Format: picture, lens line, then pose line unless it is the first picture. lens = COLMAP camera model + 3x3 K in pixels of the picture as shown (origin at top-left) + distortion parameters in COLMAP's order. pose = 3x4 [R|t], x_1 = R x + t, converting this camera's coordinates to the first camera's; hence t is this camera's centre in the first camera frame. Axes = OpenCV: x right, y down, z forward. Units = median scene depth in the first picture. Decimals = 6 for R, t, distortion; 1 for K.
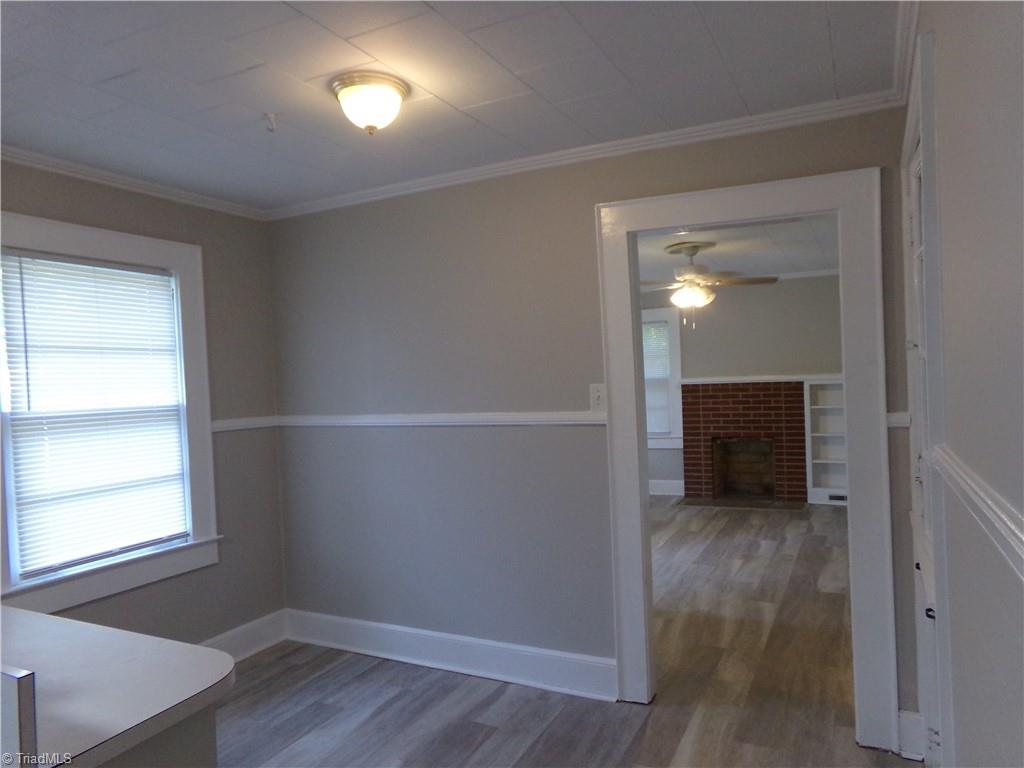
lens RADIAL K [[708.2, 0, 541.2], [0, 708.2, 390.0], [0, 0, 1]] dist [-0.022938, 0.001745]
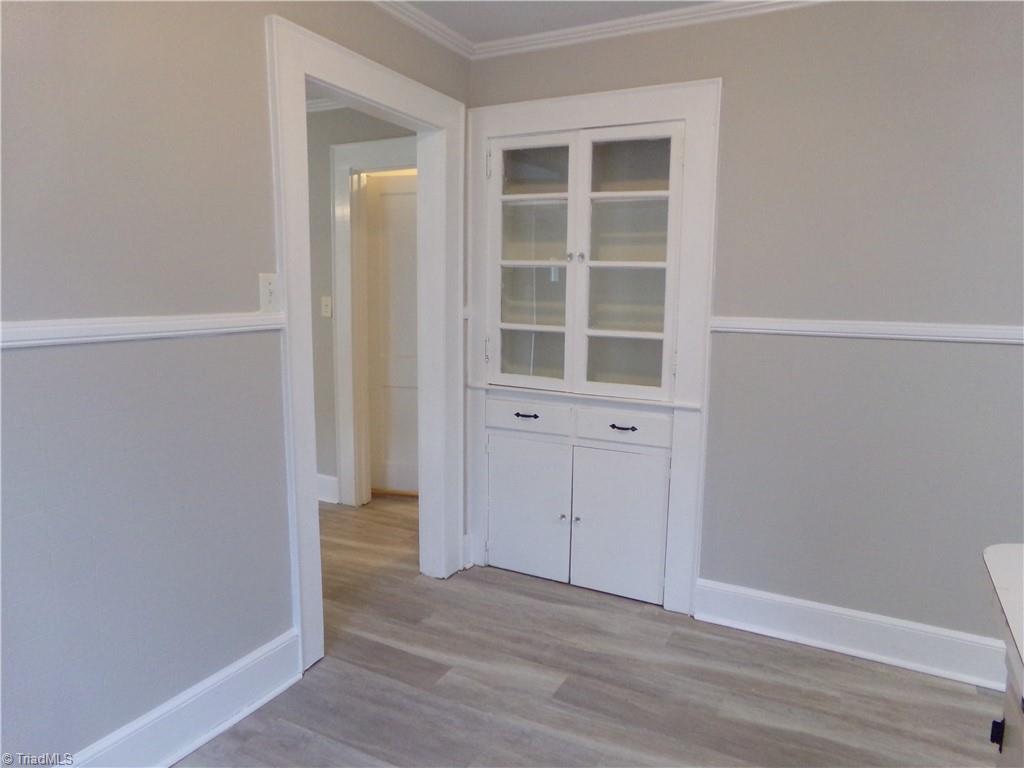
lens RADIAL K [[694.0, 0, 512.0], [0, 694.0, 384.0], [0, 0, 1]] dist [0.000969, 0.000837]
pose [[0.015245, -0.106118, 0.994237, -0.720519], [-0.007388, 0.994313, 0.106239, 0.030257], [-0.999856, -0.008965, 0.014374, 0.852442]]
